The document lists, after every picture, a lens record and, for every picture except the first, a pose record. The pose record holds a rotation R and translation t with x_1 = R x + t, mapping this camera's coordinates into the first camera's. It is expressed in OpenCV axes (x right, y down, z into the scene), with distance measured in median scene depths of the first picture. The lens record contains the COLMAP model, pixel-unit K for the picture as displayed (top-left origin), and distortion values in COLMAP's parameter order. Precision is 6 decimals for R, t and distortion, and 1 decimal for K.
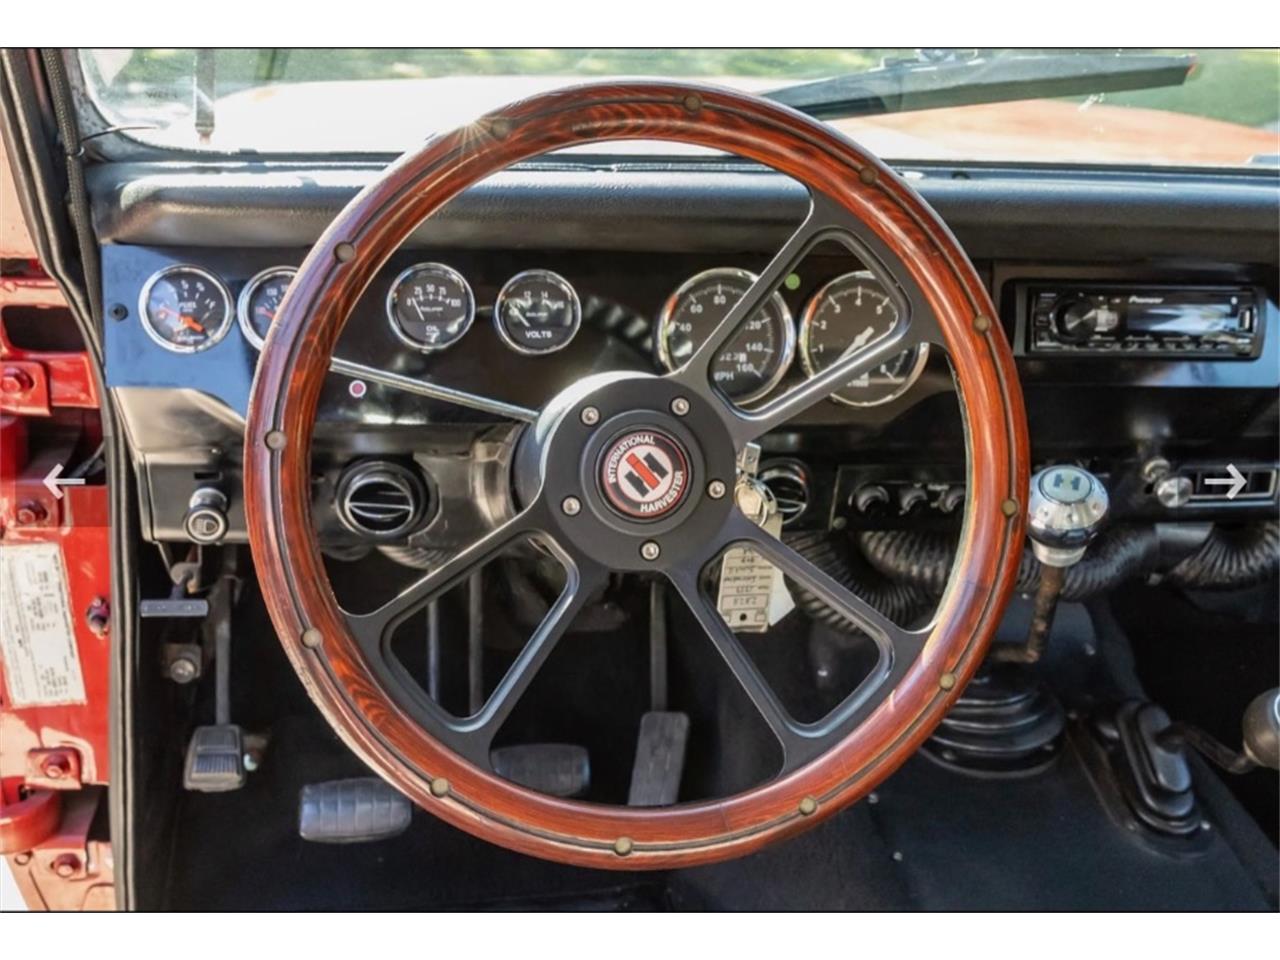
lens RADIAL K [[619.8, 0, 639.8], [0, 619.8, 479.9], [0, 0, 1]] dist [-0.001816, 0.000442]
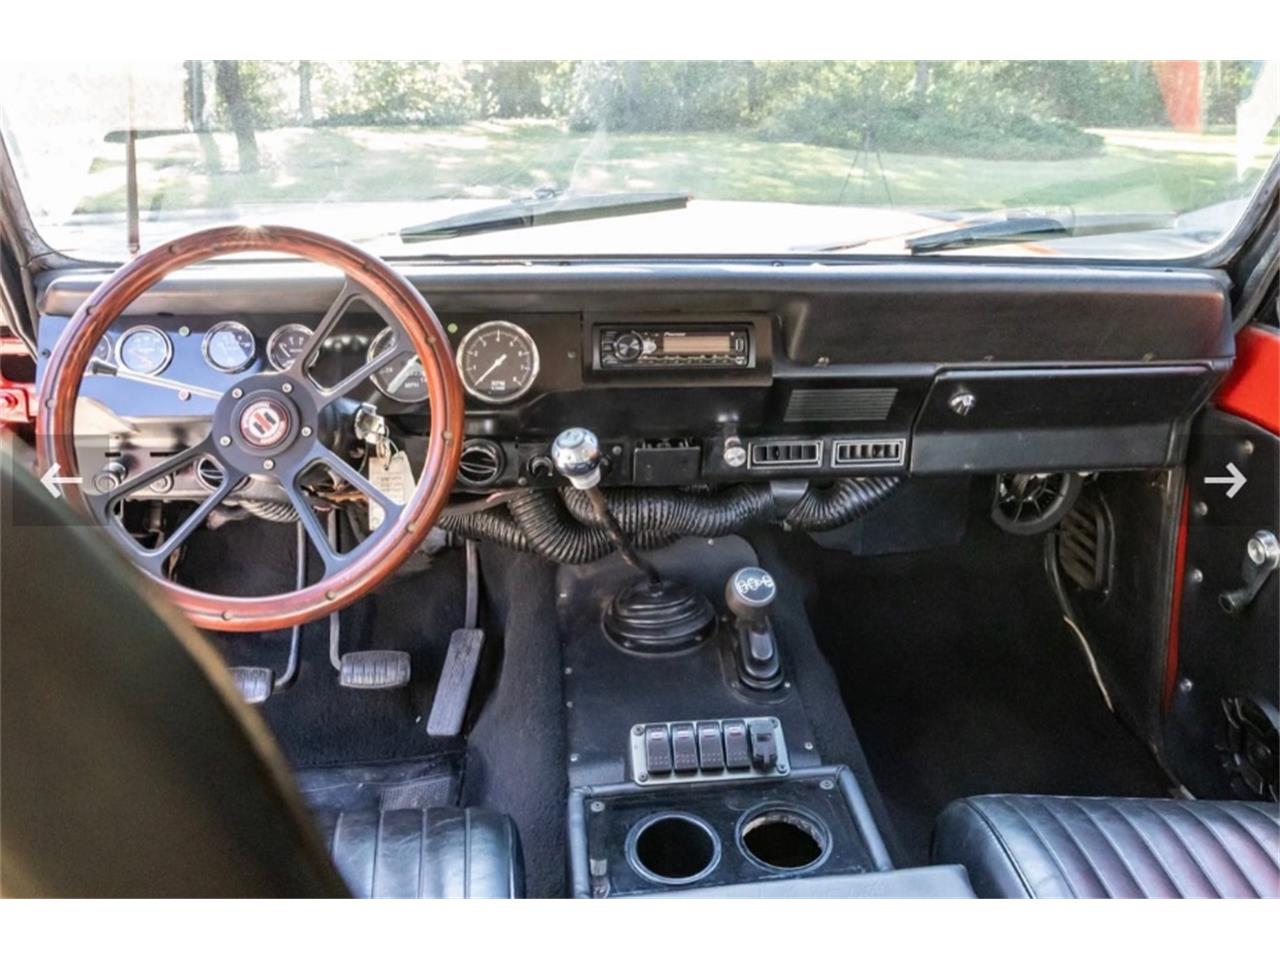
lens RADIAL K [[518.0, 0, 639.2], [0, 518.0, 477.1], [0, 0, 1]] dist [-0.000949, 0.000046]
pose [[0.999648, -0.019032, -0.018459, 0.749778], [0.017720, 0.997474, -0.068791, 0.180677], [0.019721, 0.068440, 0.997460, -0.346070]]
